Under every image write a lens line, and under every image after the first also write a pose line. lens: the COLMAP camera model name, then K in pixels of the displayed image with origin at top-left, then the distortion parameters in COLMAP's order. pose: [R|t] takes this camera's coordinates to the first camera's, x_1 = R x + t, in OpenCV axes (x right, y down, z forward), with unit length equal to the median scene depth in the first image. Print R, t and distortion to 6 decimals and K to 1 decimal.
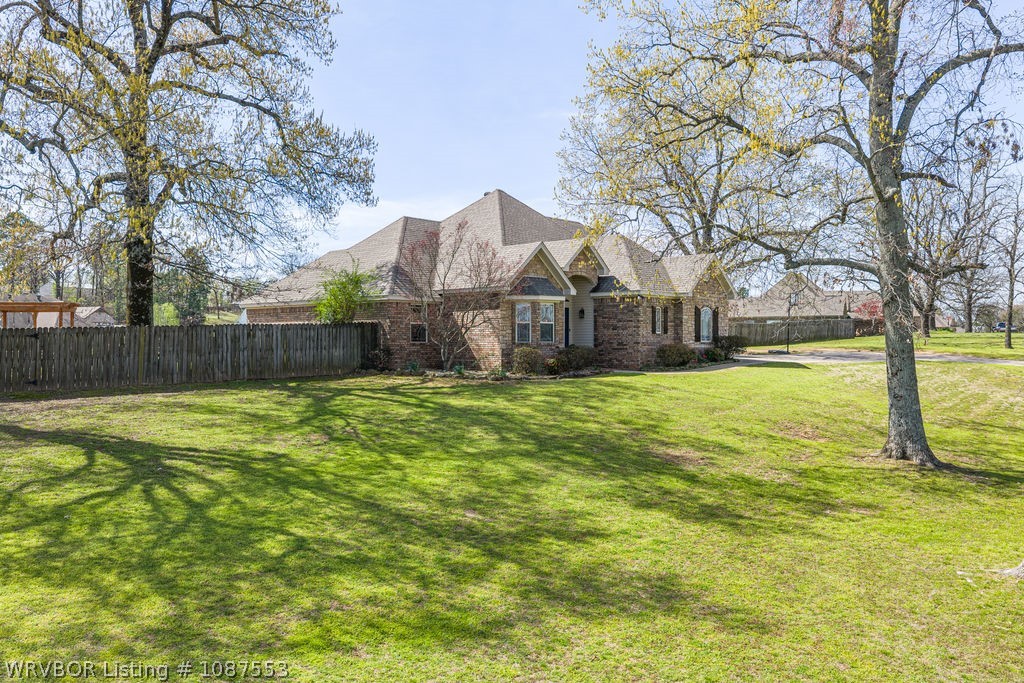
lens RADIAL K [[850.2, 0, 509.7], [0, 850.2, 342.5], [0, 0, 1]] dist [0.011453, -0.022444]
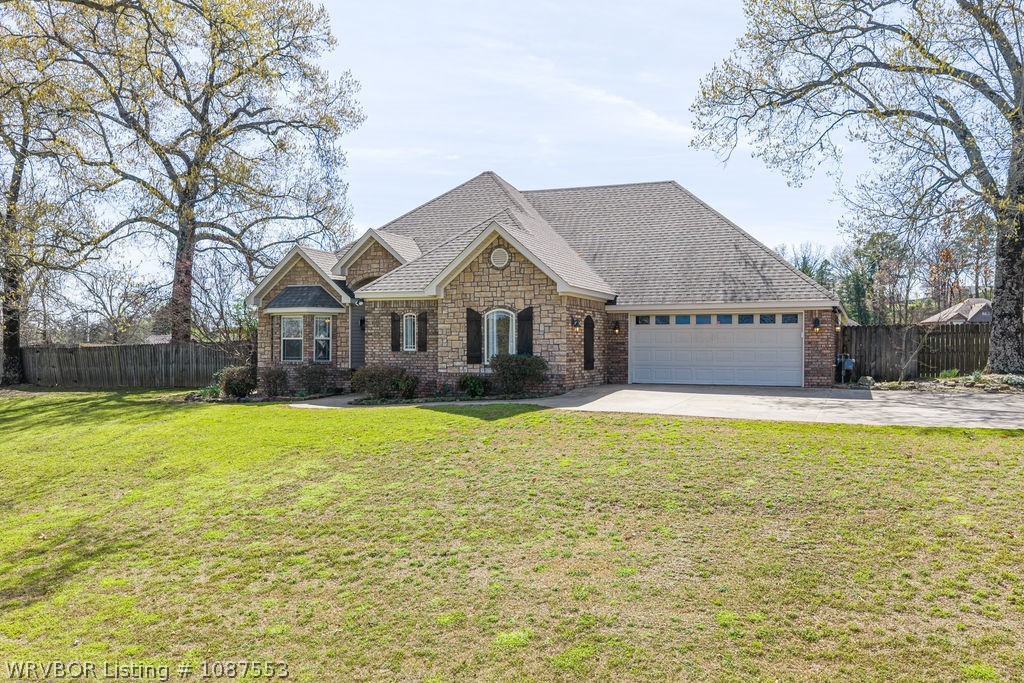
lens RADIAL K [[850.2, 0, 512.4], [0, 850.2, 342.7], [0, 0, 1]] dist [0.011453, -0.022444]
pose [[0.352251, -0.001469, -0.935905, 0.872148], [-0.001545, 0.999996, -0.002151, -0.016140], [0.935904, 0.002204, 0.352247, 0.840323]]
